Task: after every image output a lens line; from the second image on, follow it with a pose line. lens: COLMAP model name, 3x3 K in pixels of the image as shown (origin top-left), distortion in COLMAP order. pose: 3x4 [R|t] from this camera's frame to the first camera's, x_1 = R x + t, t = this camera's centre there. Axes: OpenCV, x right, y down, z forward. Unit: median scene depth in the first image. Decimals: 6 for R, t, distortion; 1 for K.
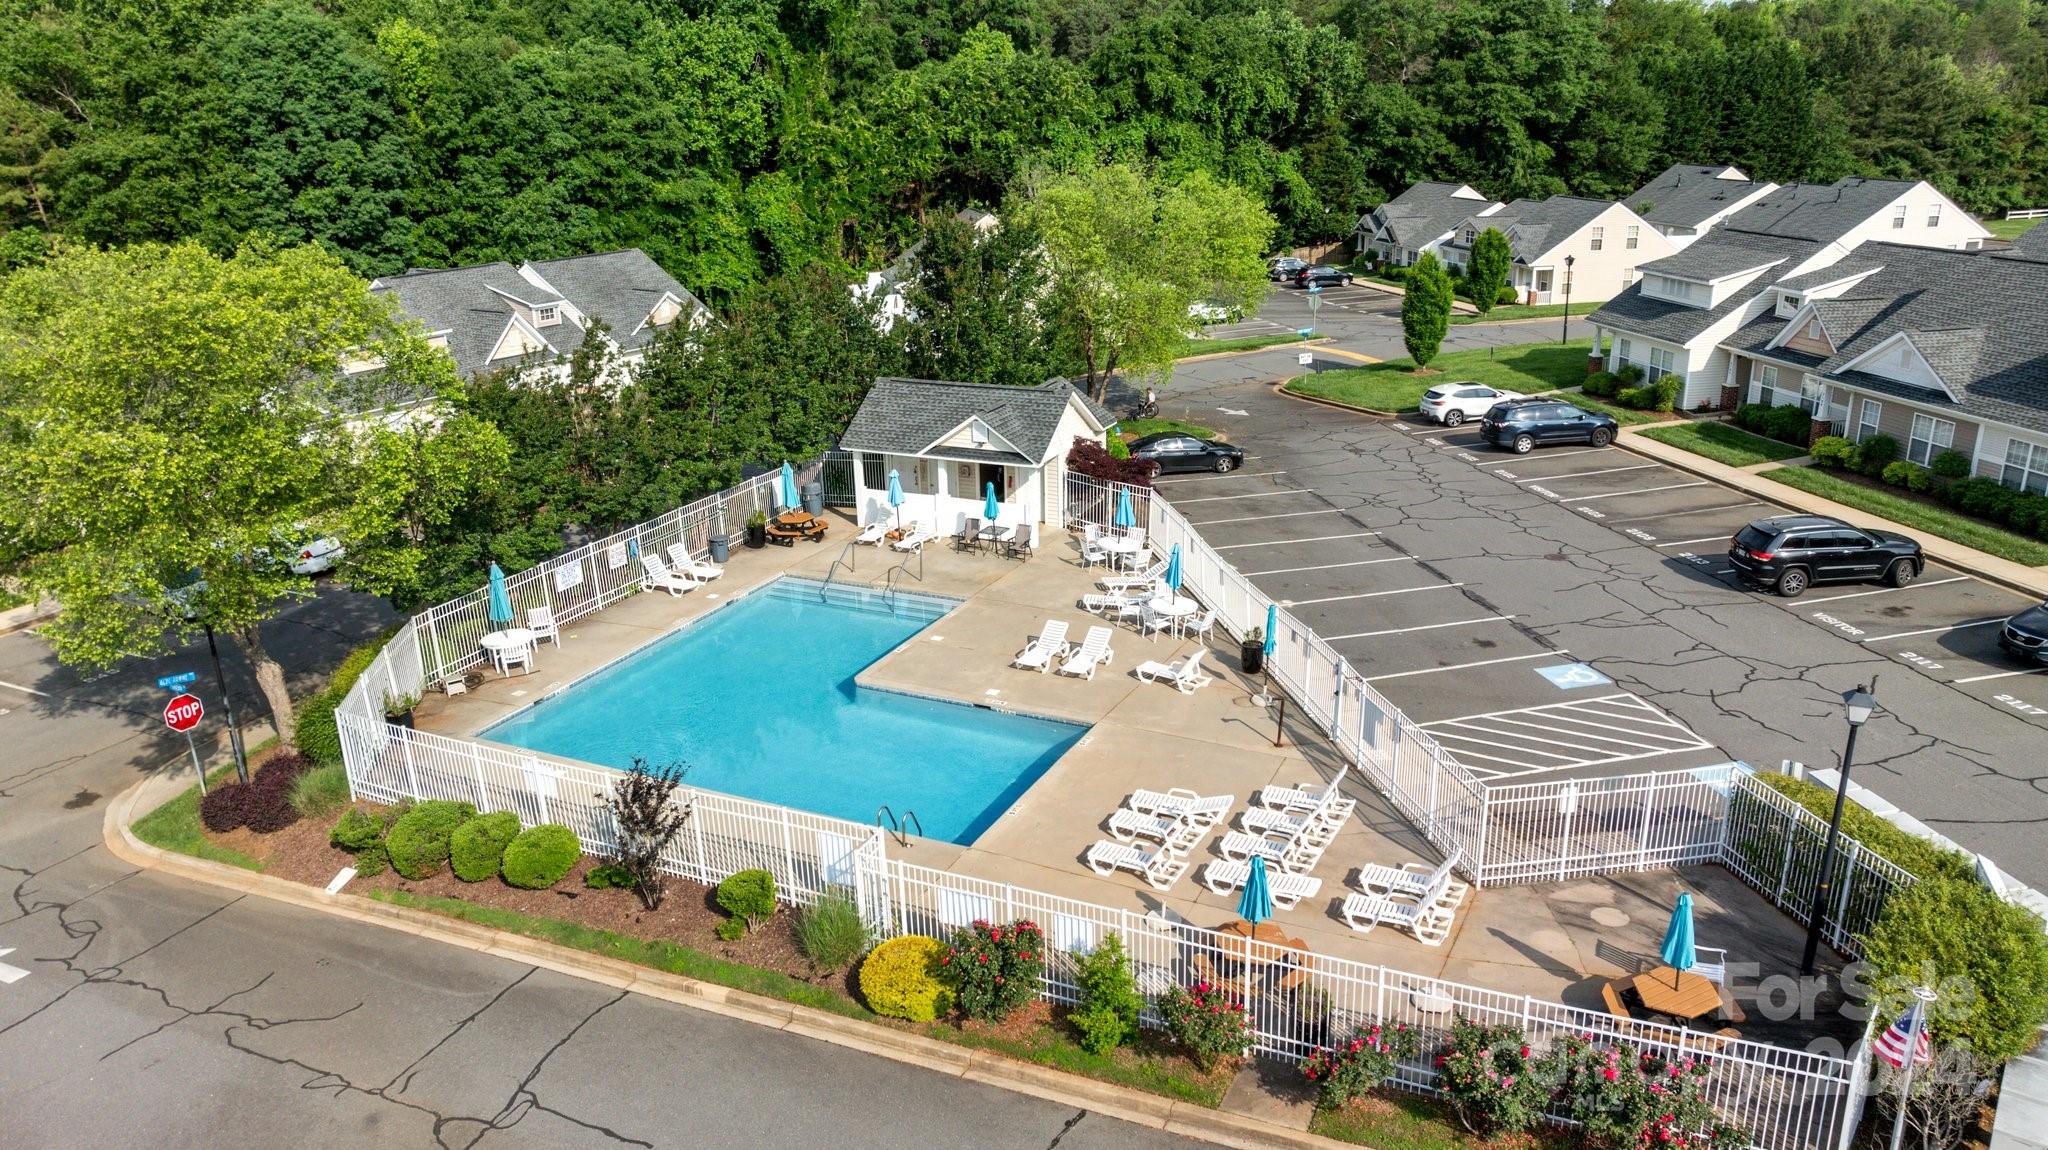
lens RADIAL K [[1475.2, 0, 1045.1], [0, 1475.2, 563.8], [0, 0, 1]] dist [-0.038098, 0.038782]
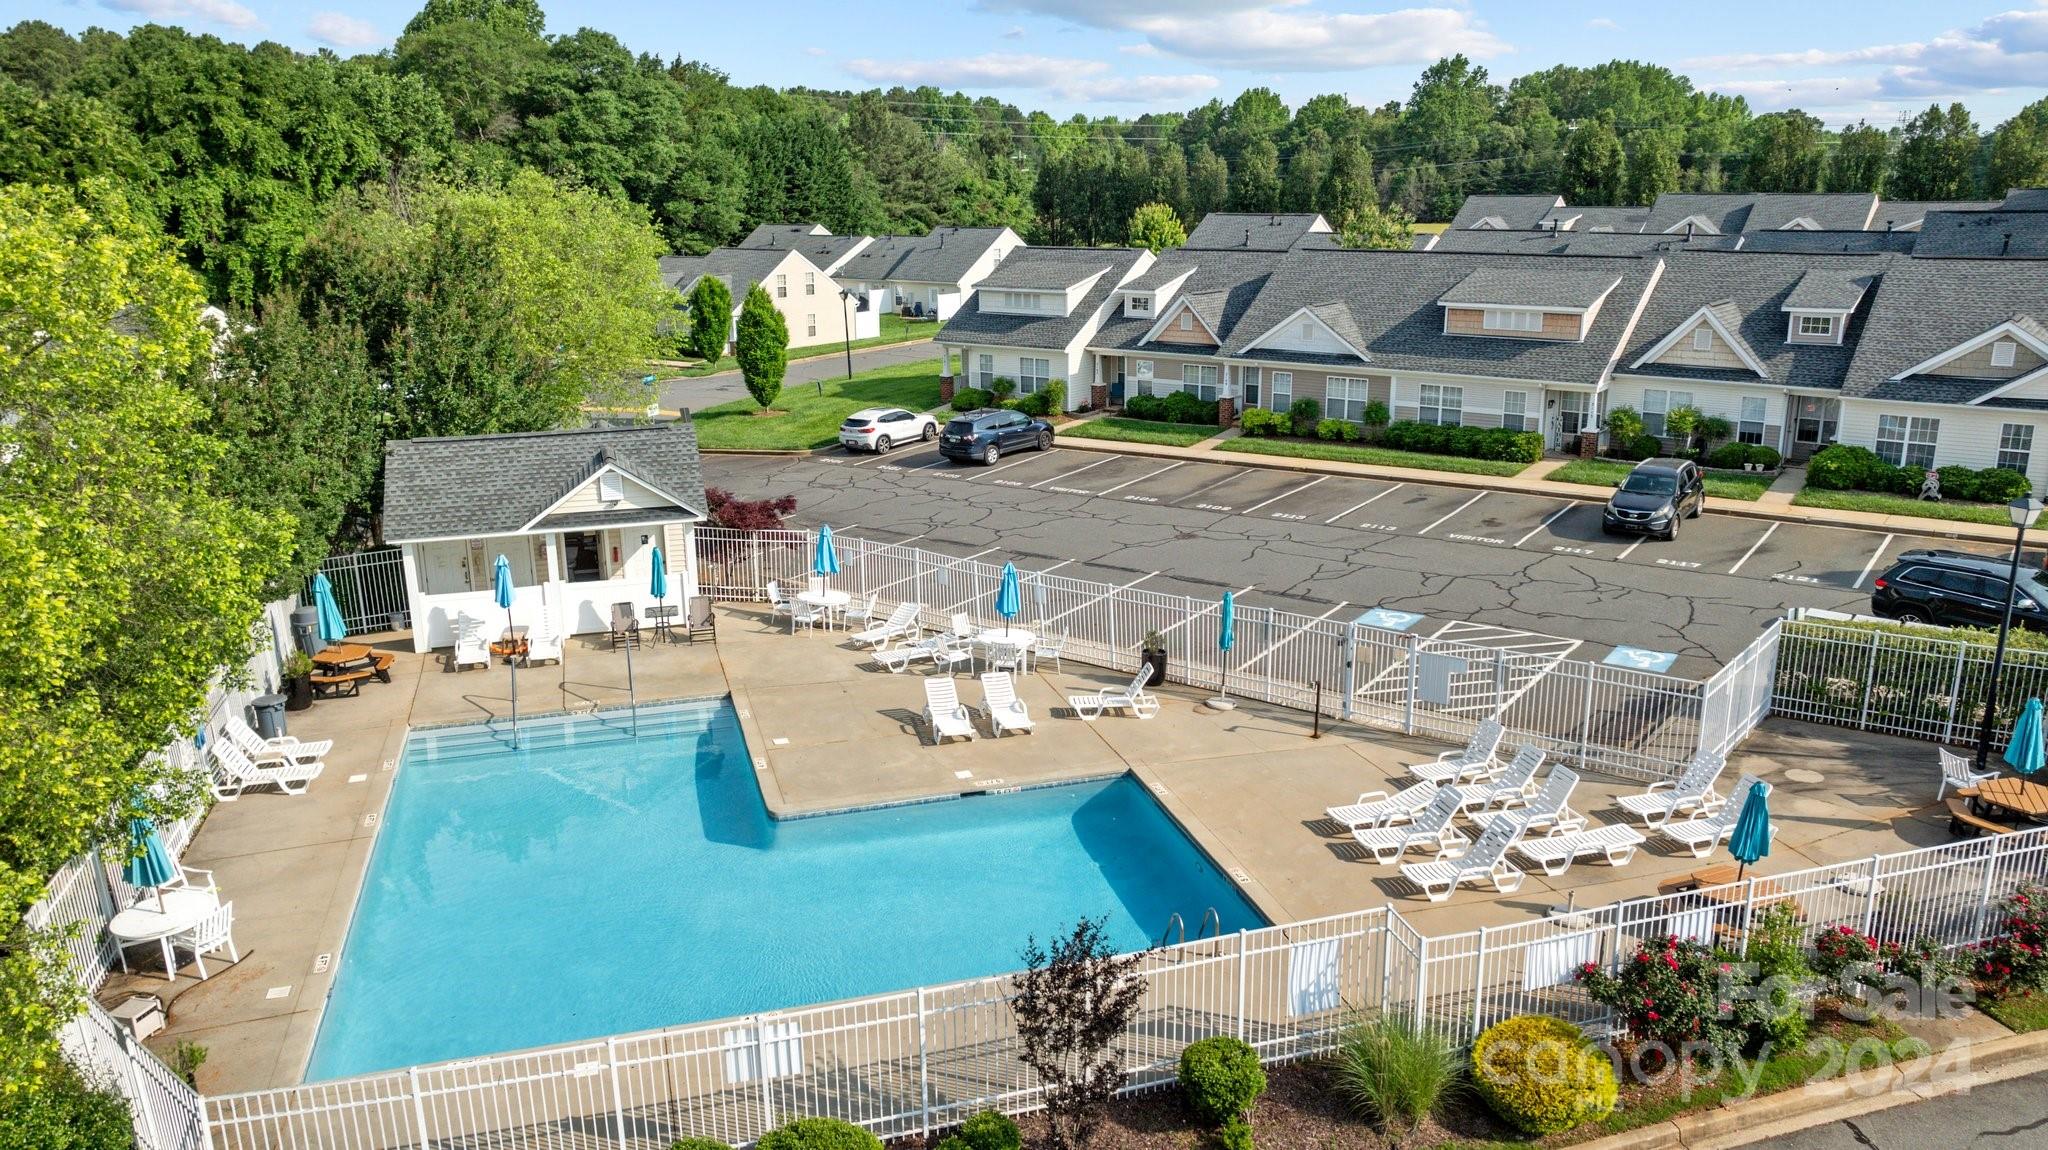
lens RADIAL K [[1475.2, 0, 1038.8], [0, 1475.2, 584.1], [0, 0, 1]] dist [-0.038098, 0.038782]
pose [[0.747841, -0.165884, 0.642818, -0.152200], [0.200583, 0.979484, 0.019409, -0.005002], [-0.632850, 0.114424, 0.765773, 0.121569]]
